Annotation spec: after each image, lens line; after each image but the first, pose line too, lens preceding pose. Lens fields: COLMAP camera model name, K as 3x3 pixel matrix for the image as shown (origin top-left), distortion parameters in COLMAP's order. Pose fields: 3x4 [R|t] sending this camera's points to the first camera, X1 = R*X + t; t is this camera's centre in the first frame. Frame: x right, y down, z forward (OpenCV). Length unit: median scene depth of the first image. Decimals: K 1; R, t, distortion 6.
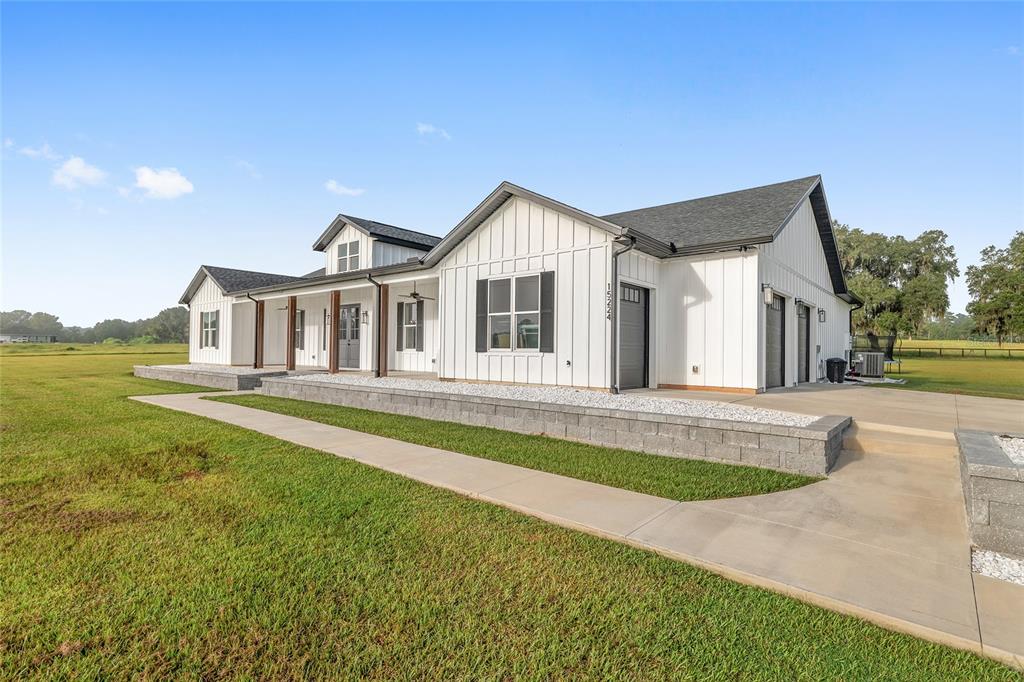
lens RADIAL K [[495.4, 0, 513.5], [0, 495.4, 338.1], [0, 0, 1]] dist [-0.003570, 0.000106]
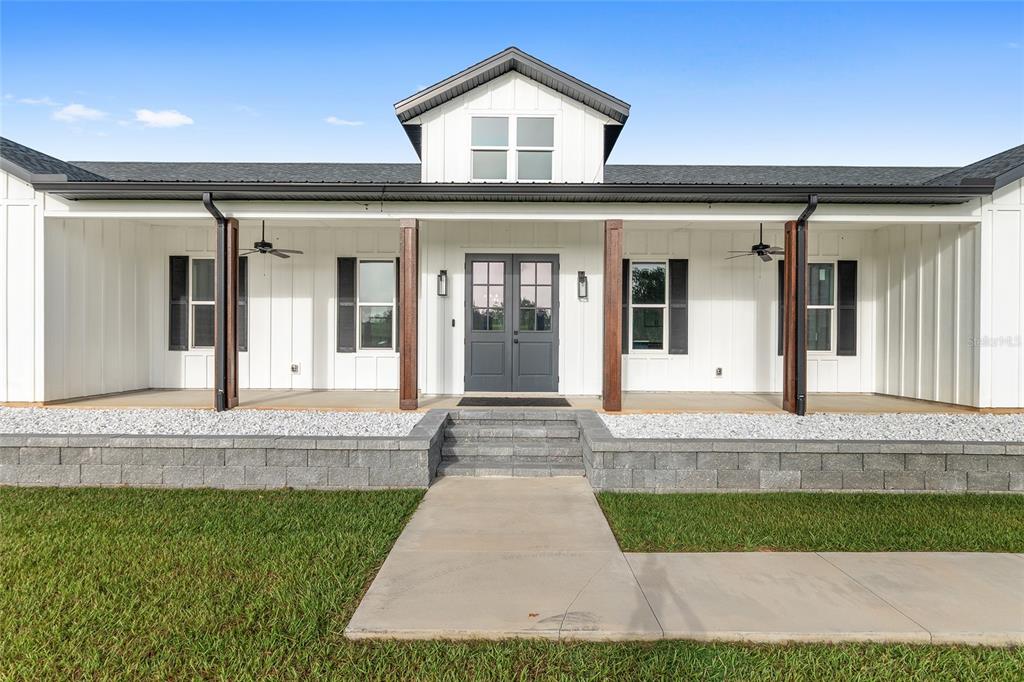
lens RADIAL K [[590.8, 0, 510.8], [0, 590.8, 350.0], [0, 0, 1]] dist [0.004945, -0.004665]
pose [[0.773759, -0.002713, 0.633474, -0.648193], [-0.015752, 0.999599, 0.023521, 0.008372], [-0.633284, -0.028178, 0.773406, 0.547190]]
